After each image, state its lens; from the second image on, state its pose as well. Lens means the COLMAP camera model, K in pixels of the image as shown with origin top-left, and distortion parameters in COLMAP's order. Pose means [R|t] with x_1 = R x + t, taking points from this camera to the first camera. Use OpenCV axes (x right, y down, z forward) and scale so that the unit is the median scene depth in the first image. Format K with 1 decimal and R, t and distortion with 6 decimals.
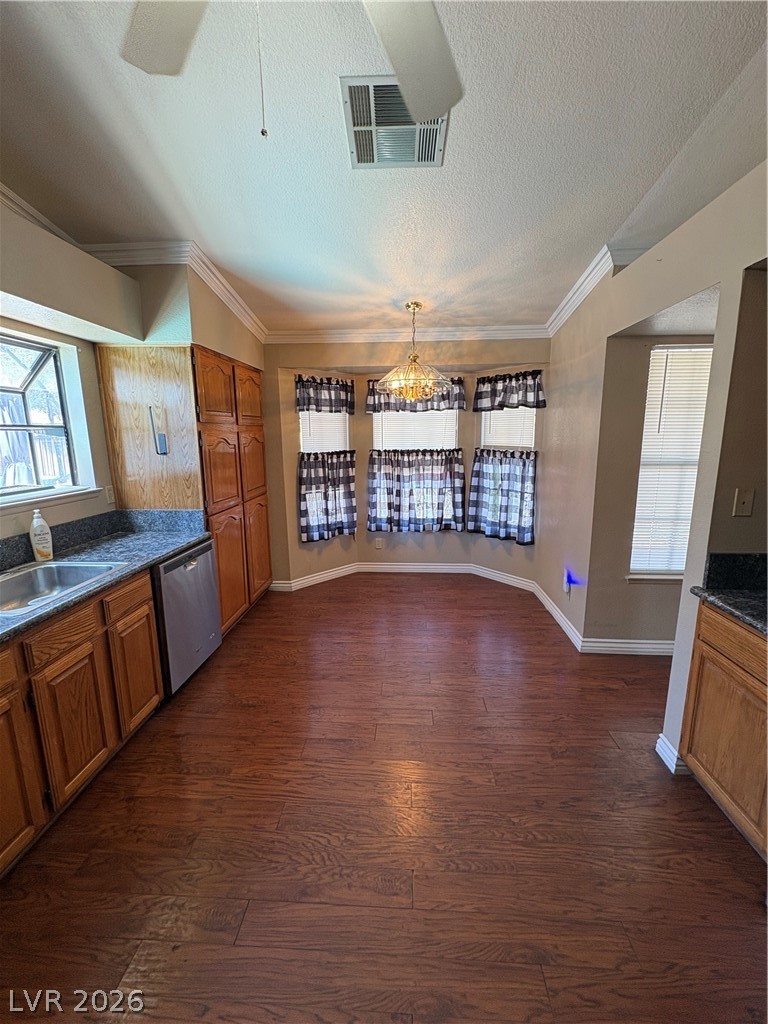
lens RADIAL K [[410.3, 0, 386.2], [0, 410.3, 511.2], [0, 0, 1]] dist [0.001187, 0.000013]
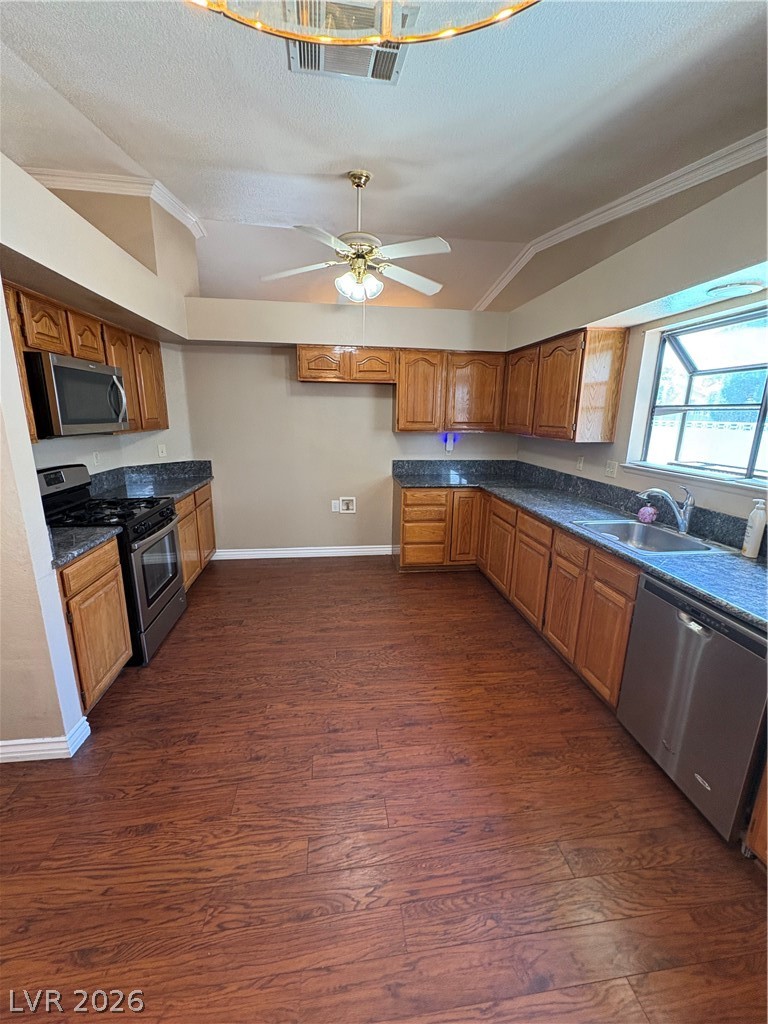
lens RADIAL K [[410.3, 0, 386.2], [0, 410.3, 511.2], [0, 0, 1]] dist [0.001187, 0.000013]
pose [[-0.981753, 0.036442, -0.186639, 0.126425], [-0.042864, 0.913801, 0.403894, -0.349364], [0.185269, 0.404524, -0.895564, 1.888442]]
